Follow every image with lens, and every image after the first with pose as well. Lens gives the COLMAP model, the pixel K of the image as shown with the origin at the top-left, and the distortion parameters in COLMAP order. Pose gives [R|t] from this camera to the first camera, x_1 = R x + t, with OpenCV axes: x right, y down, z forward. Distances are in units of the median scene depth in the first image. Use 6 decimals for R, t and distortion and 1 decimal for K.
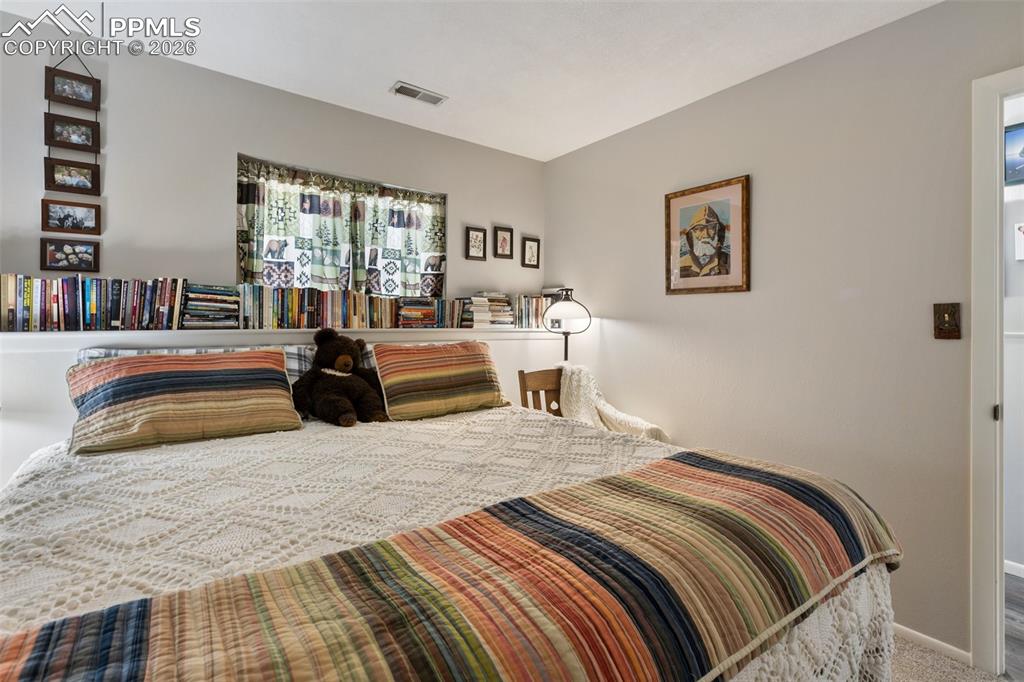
lens RADIAL K [[462.4, 0, 505.6], [0, 462.4, 315.3], [0, 0, 1]] dist [0.004348, -0.000648]
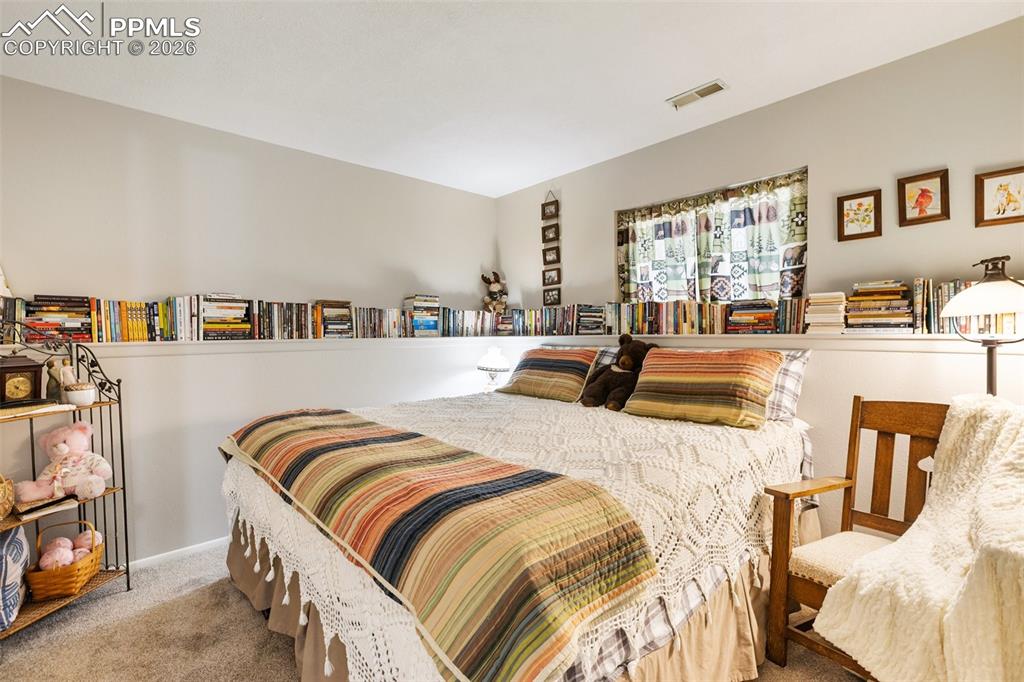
lens RADIAL K [[462.4, 0, 511.8], [0, 462.4, 342.7], [0, 0, 1]] dist [0.004348, -0.000648]
pose [[0.106970, 0.011001, -0.994201, 0.731468], [0.022193, 0.999663, 0.013450, 0.024008], [0.994014, -0.023503, 0.106690, 0.479775]]
